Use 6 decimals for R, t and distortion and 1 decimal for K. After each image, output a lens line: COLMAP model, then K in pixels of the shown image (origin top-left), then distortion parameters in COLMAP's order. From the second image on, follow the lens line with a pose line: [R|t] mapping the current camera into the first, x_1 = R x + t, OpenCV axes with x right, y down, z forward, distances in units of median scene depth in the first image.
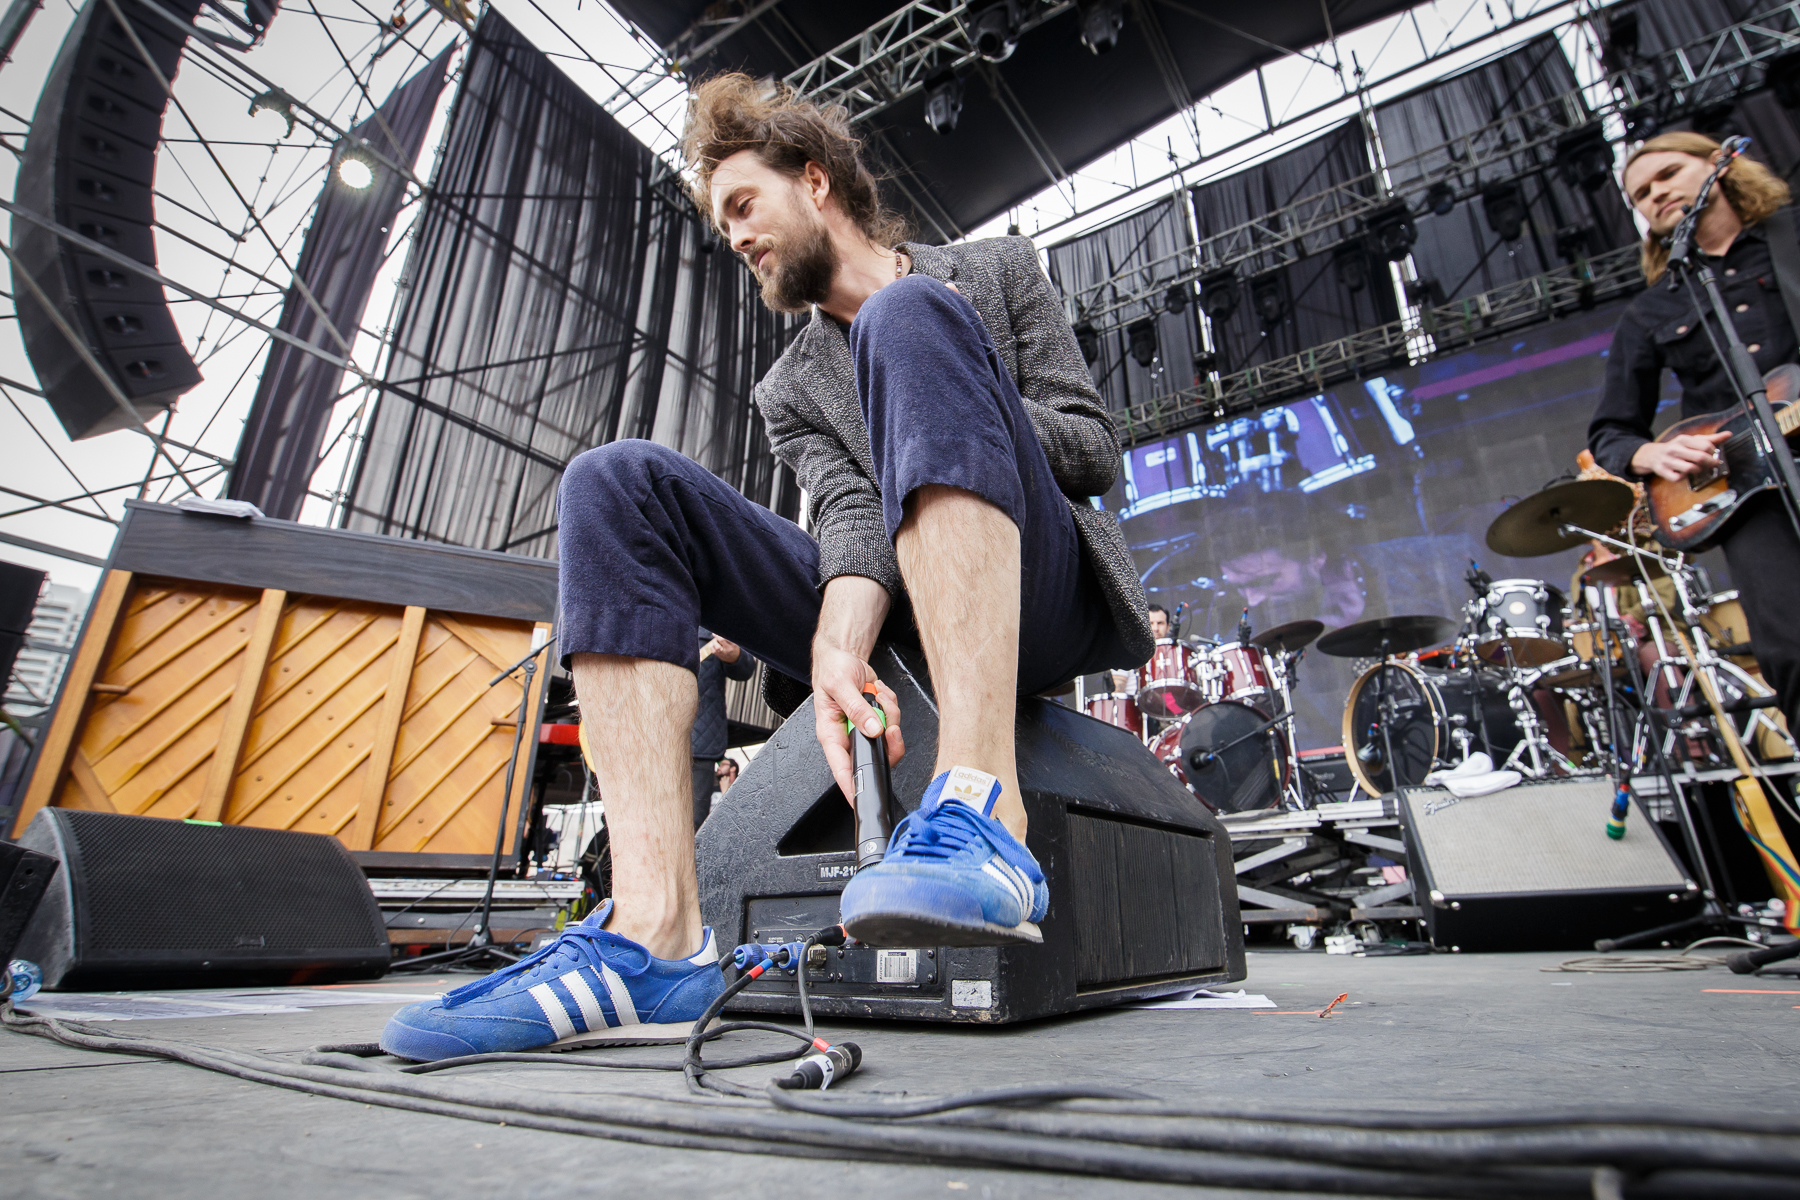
lens RADIAL K [[845.7, 0, 1001.0], [0, 845.7, 584.4], [0, 0, 1]] dist [-0.003800, -0.002893]
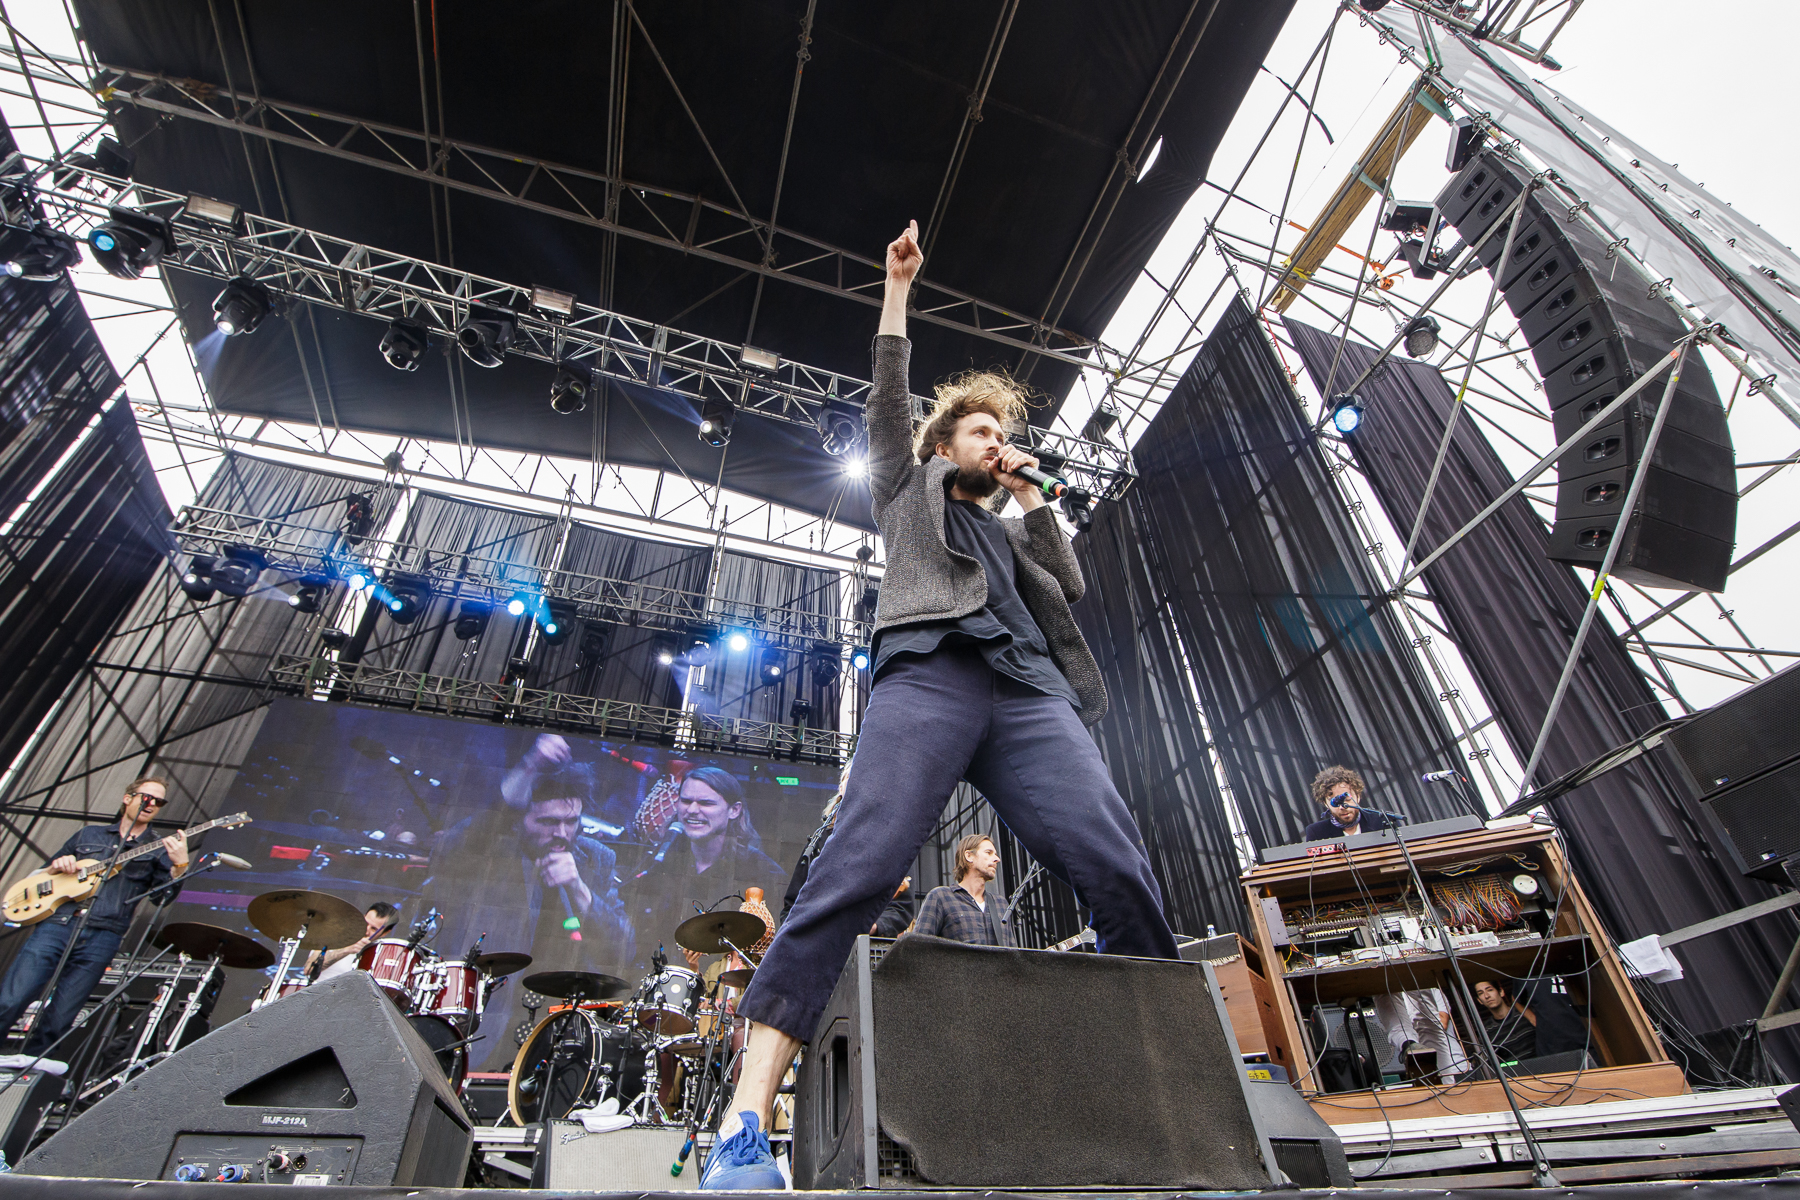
lens RADIAL K [[845.7, 0, 891.9], [0, 845.7, 627.8], [0, 0, 1]] dist [-0.003800, -0.002893]
pose [[0.673356, 0.463099, 0.576309, -0.208264], [-0.274579, 0.880406, -0.386642, -0.050190], [-0.686439, 0.102106, 0.719983, -0.283772]]
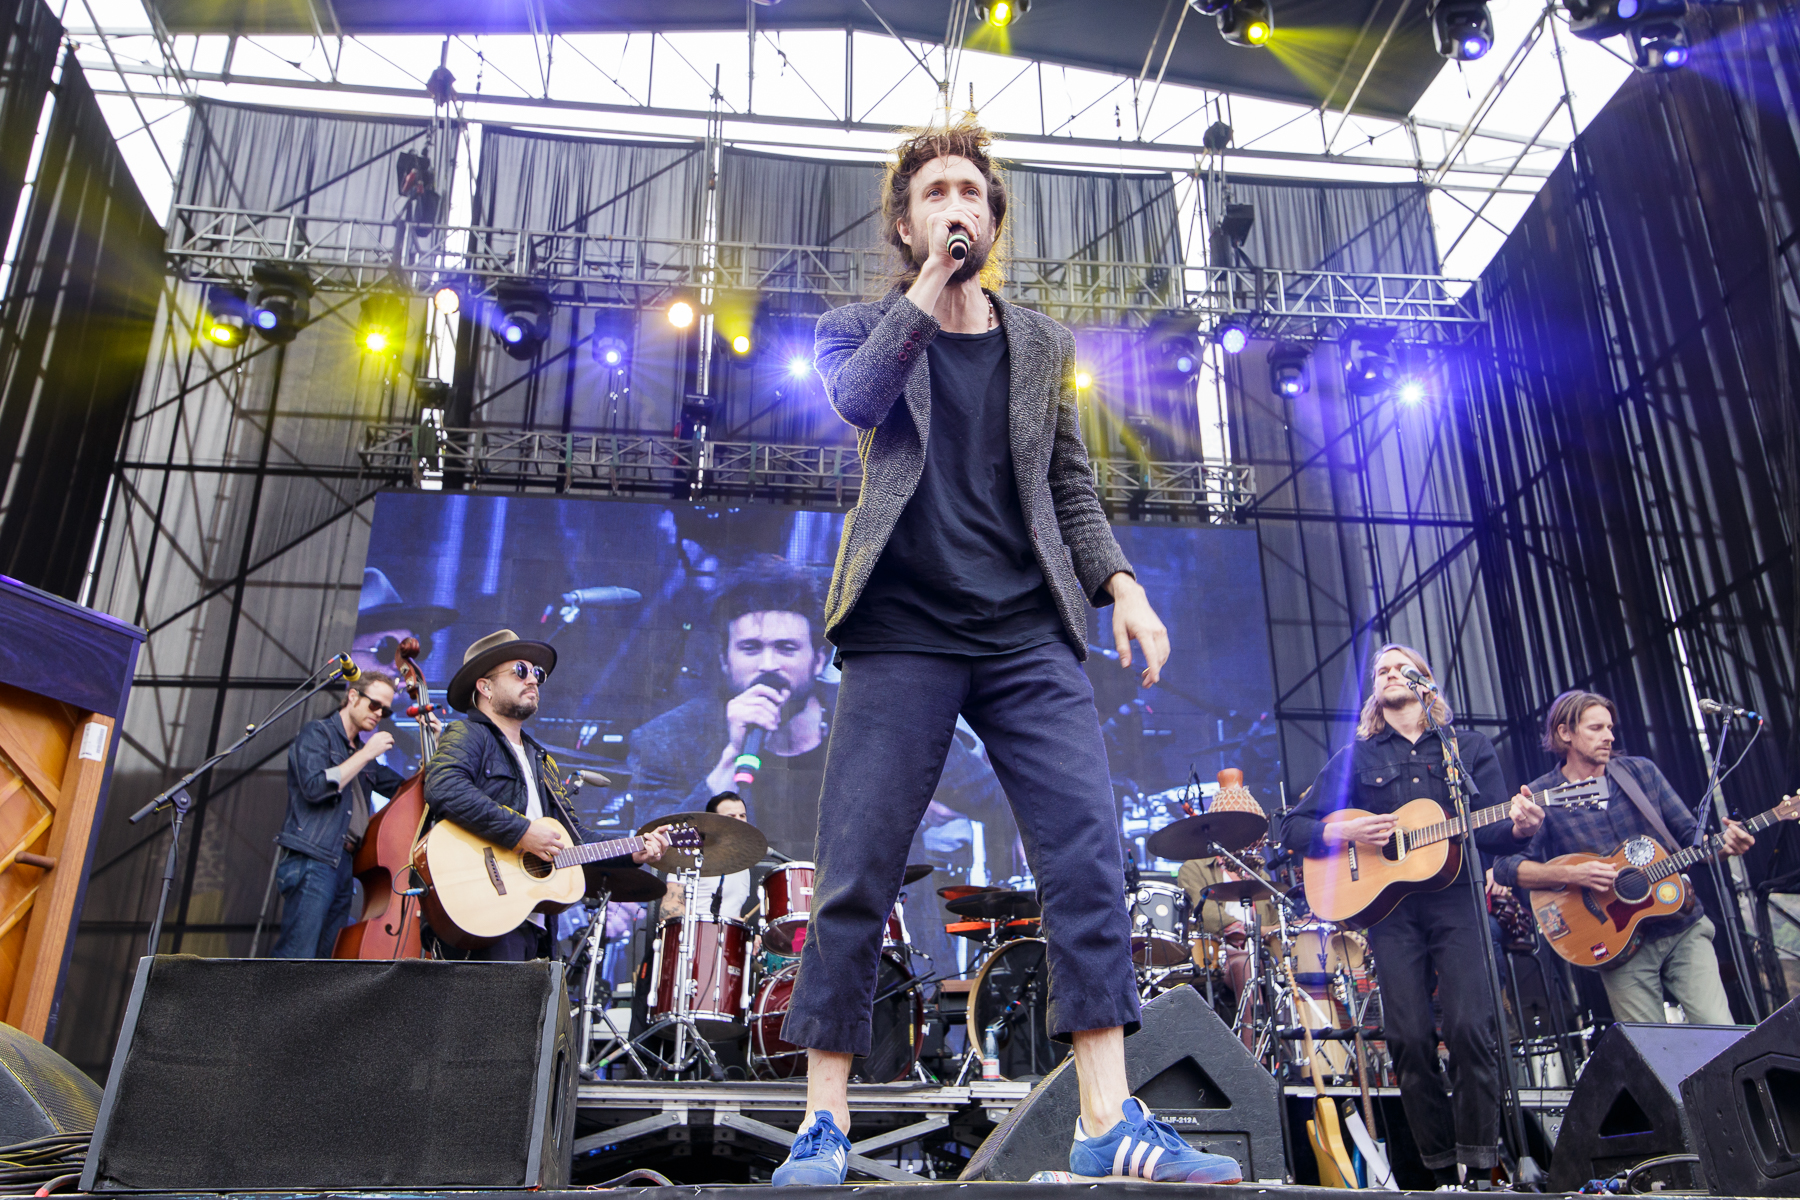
lens RADIAL K [[1539.6, 0, 866.7], [0, 1539.6, 578.4], [0, 0, 1]] dist [0.052689, 0.010928]
pose [[0.806298, 0.260378, 0.531119, -0.690707], [-0.239455, 0.964721, -0.109429, -0.061164], [-0.540874, -0.038947, 0.840201, -0.343793]]
